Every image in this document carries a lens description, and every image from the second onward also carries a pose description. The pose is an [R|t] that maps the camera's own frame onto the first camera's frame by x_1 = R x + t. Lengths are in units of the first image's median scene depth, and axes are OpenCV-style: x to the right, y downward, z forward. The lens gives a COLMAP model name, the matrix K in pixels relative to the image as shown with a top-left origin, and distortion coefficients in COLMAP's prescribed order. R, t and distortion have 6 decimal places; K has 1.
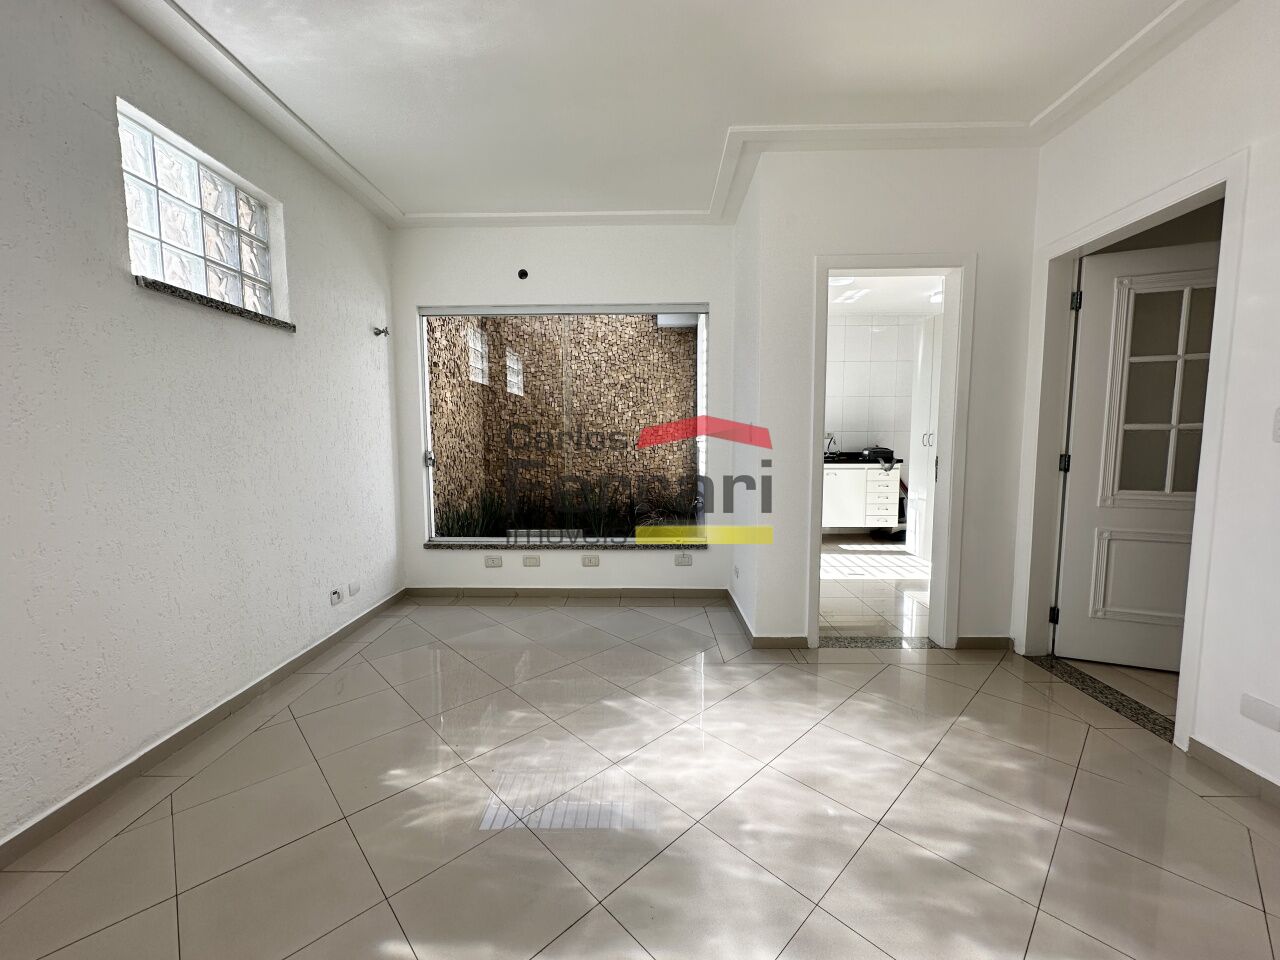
lens RADIAL K [[509.0, 0, 643.3], [0, 509.0, 483.0], [0, 0, 1]] dist [0.000089, 0.000799]
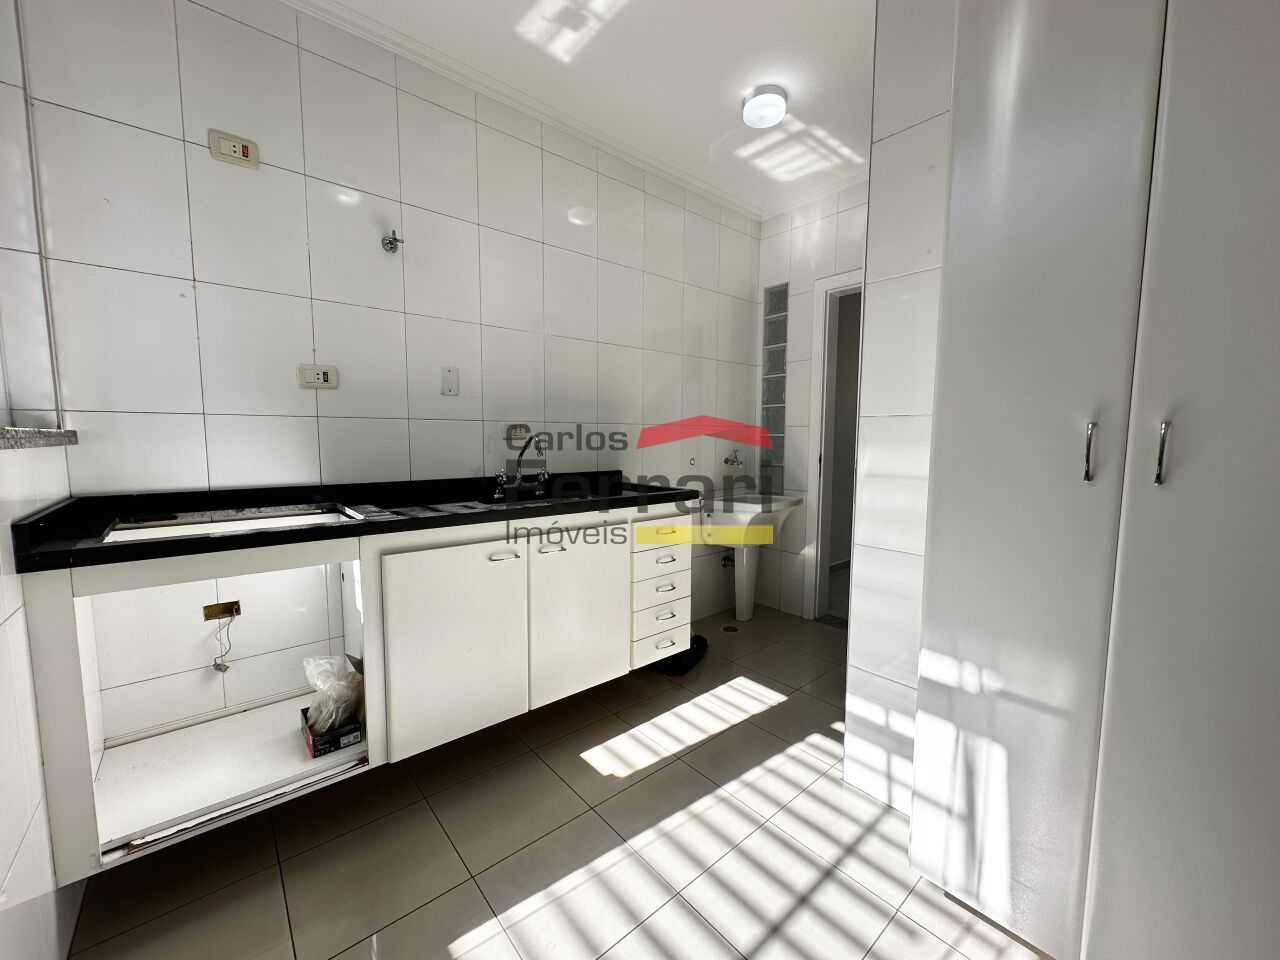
lens RADIAL K [[509.0, 0, 643.3], [0, 509.0, 483.0], [0, 0, 1]] dist [0.000089, 0.000799]
pose [[0.746617, -0.055220, 0.662958, 0.175793], [0.051474, 0.998357, 0.025187, -0.057202], [-0.663259, 0.015320, 0.748233, 0.630400]]
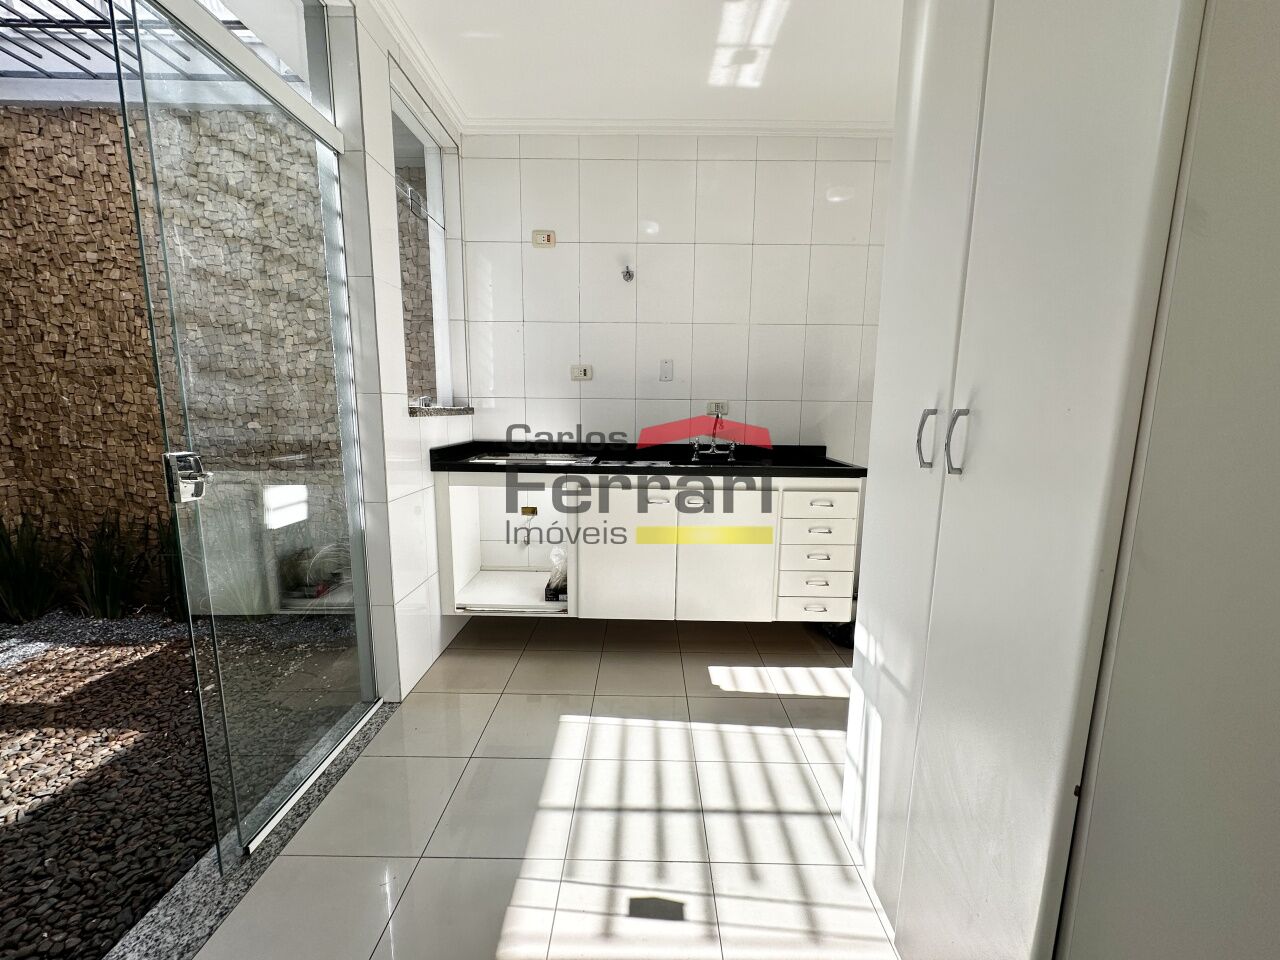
lens RADIAL K [[509.0, 0, 643.3], [0, 509.0, 483.0], [0, 0, 1]] dist [0.000089, 0.000799]
pose [[0.999834, 0.013151, 0.012643, 0.281882], [-0.013892, 0.998074, 0.060455, -0.050274], [-0.011824, -0.060620, 0.998091, 0.514289]]
